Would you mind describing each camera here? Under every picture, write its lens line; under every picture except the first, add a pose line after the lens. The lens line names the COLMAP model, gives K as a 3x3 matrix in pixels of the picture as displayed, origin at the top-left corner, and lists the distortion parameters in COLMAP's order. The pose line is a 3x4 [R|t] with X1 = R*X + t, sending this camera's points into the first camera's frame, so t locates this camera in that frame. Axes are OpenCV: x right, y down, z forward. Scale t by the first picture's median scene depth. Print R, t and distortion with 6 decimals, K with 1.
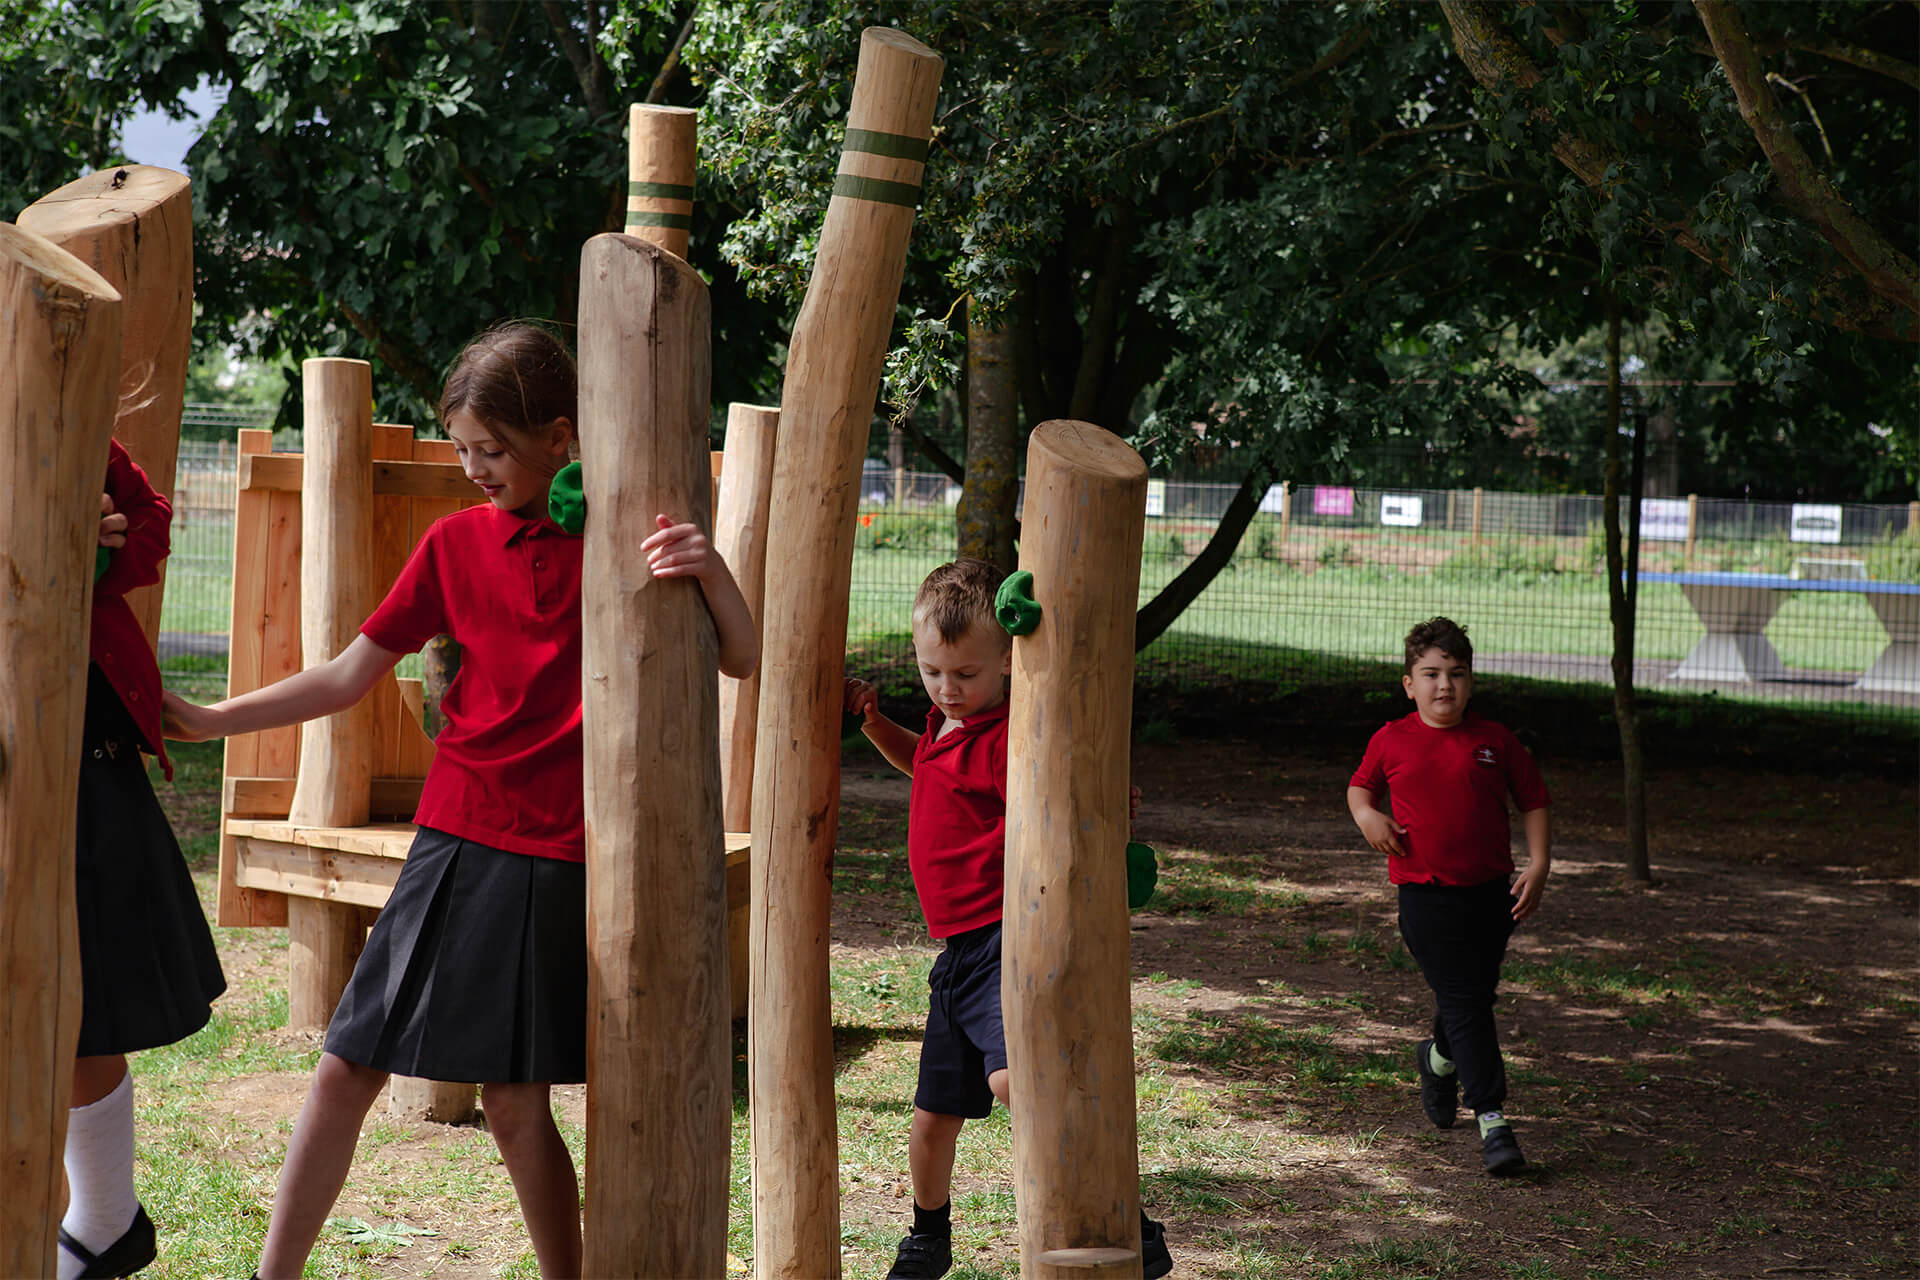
lens RADIAL K [[3621.0, 0, 960.0], [0, 3621.0, 640.0], [0, 0, 1]] dist [0.253057, -0.189254]
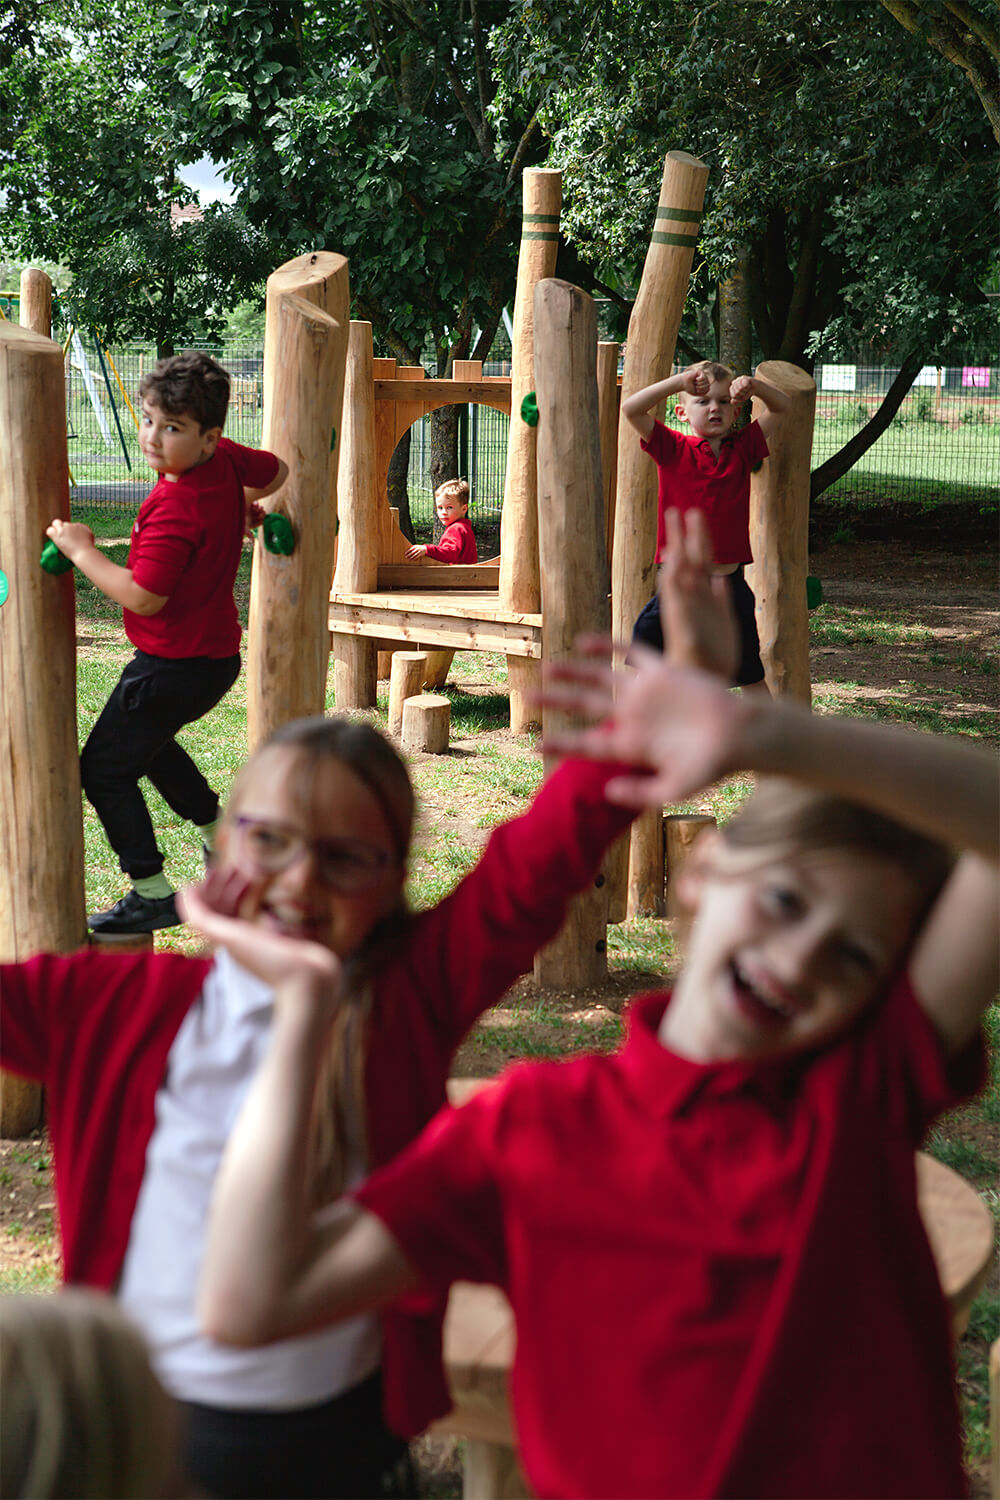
lens RADIAL K [[2492.0, 0, 500.0], [0, 2492.0, 750.0], [0, 0, 1]] dist [0.217764, -2.791444]
pose [[0.996257, -0.010153, -0.085846, -0.002205], [0.019219, 0.994239, 0.105451, 0.001339], [0.084281, -0.106707, 0.990712, -0.181988]]
